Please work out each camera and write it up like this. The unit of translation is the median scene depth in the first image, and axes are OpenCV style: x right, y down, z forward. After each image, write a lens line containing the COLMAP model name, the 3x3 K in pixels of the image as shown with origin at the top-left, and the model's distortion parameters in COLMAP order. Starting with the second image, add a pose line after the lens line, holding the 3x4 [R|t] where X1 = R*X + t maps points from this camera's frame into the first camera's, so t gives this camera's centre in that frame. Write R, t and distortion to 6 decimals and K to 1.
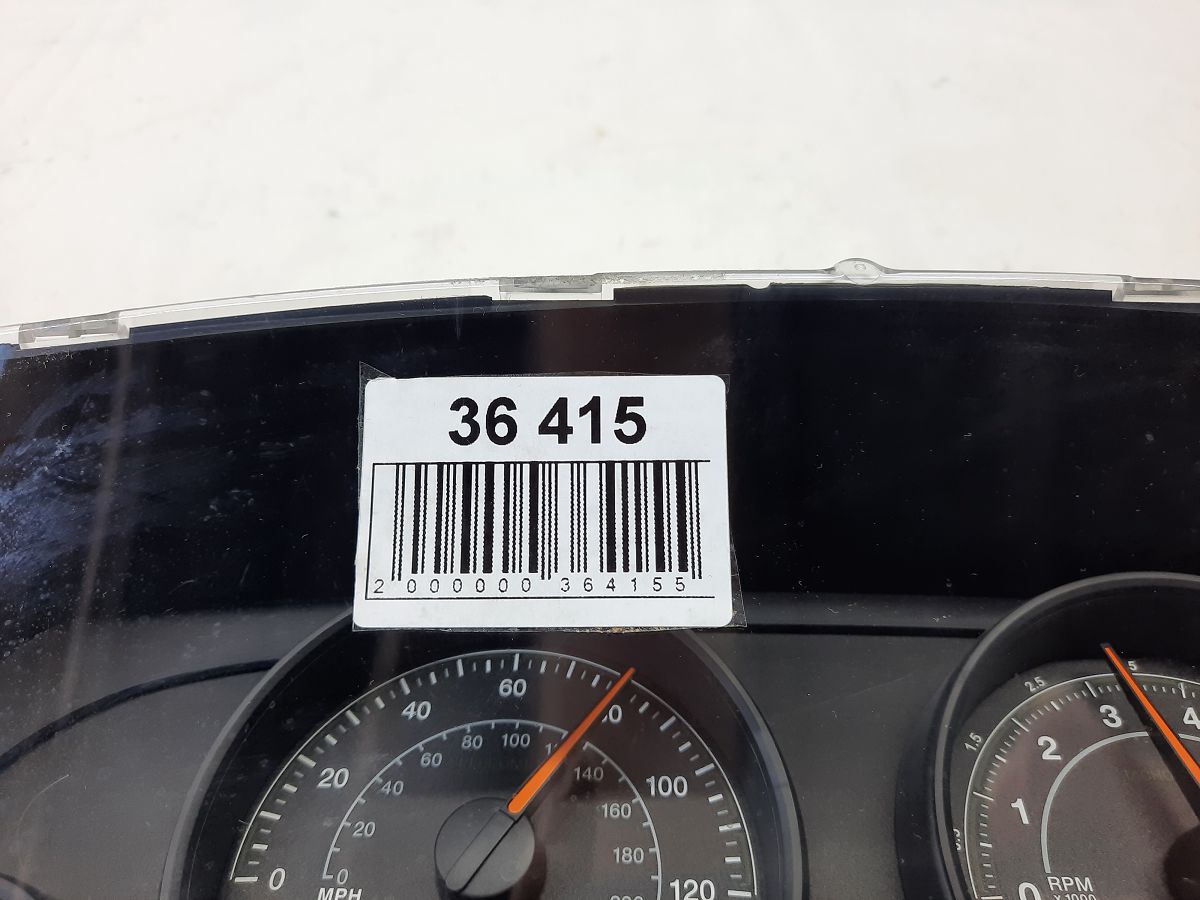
lens RADIAL K [[874.4, 0, 594.7], [0, 874.4, 441.5], [0, 0, 1]] dist [0.001887, -0.018759]
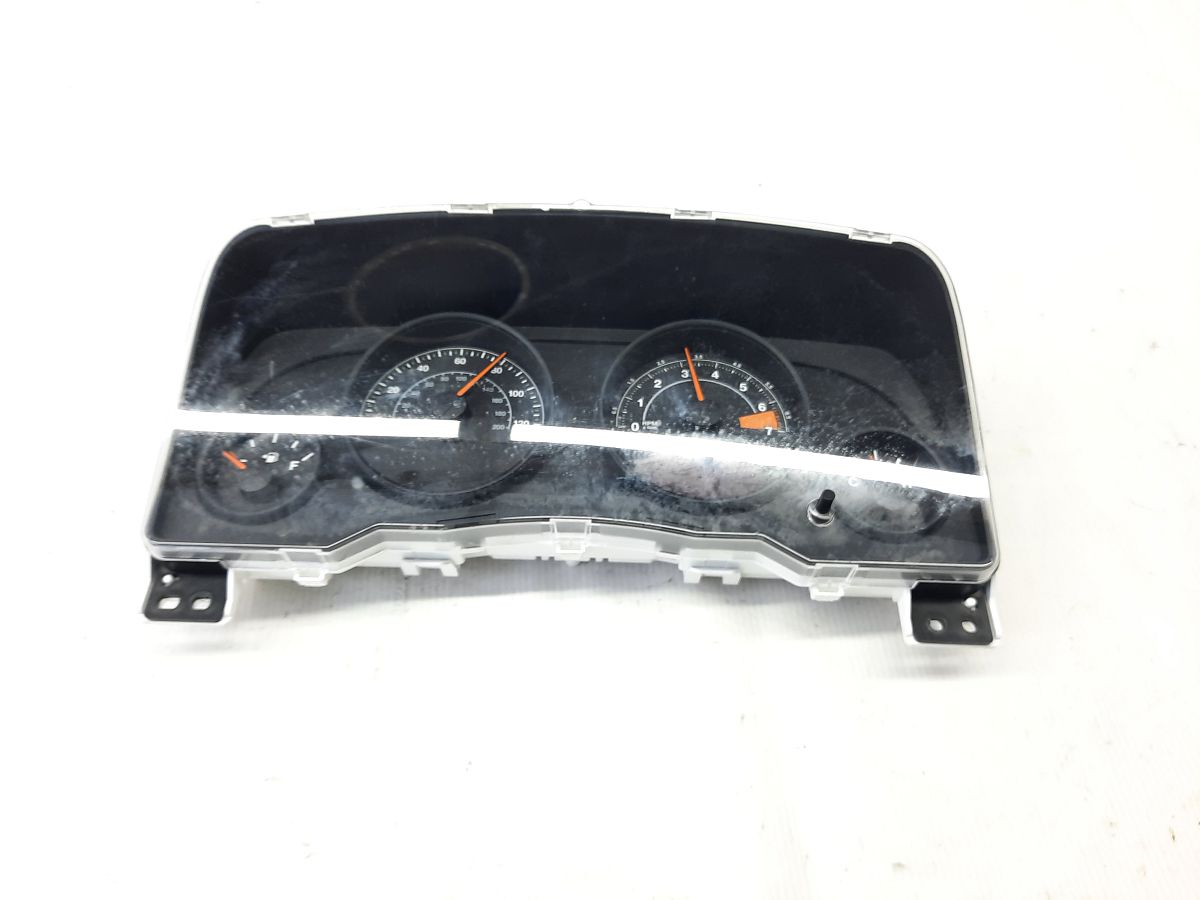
lens RADIAL K [[874.4, 0, 605.1], [0, 874.4, 452.2], [0, 0, 1]] dist [0.001887, -0.018759]
pose [[0.999163, 0.011912, 0.039122, 0.249420], [-0.021012, 0.970241, 0.241228, -0.093728], [-0.035084, -0.241848, 0.969680, -1.671636]]
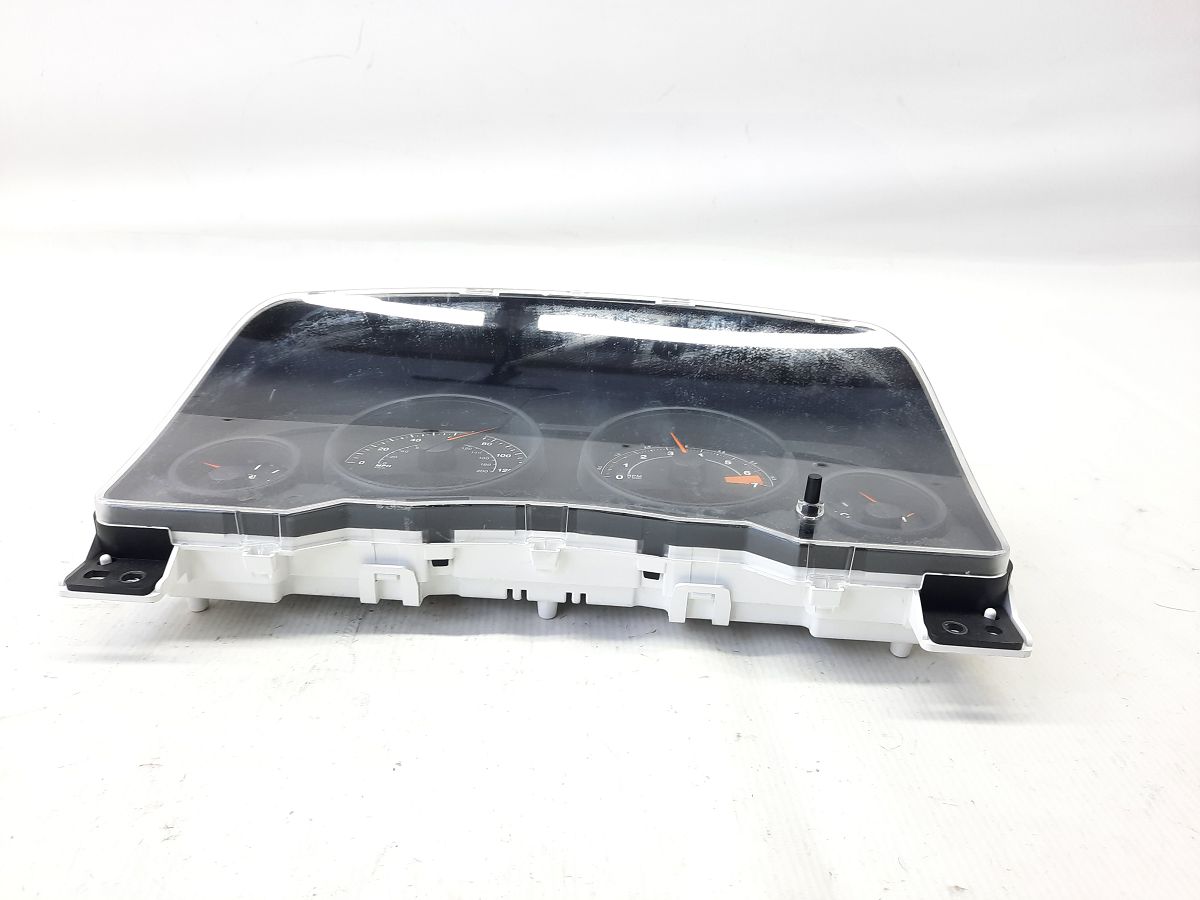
lens RADIAL K [[874.4, 0, 605.3], [0, 874.4, 453.9], [0, 0, 1]] dist [0.001887, -0.018759]
pose [[0.998095, 0.061337, 0.006656, 0.378396], [-0.055537, 0.940182, -0.336115, 1.274153], [-0.026874, 0.335105, 0.941797, -1.588544]]
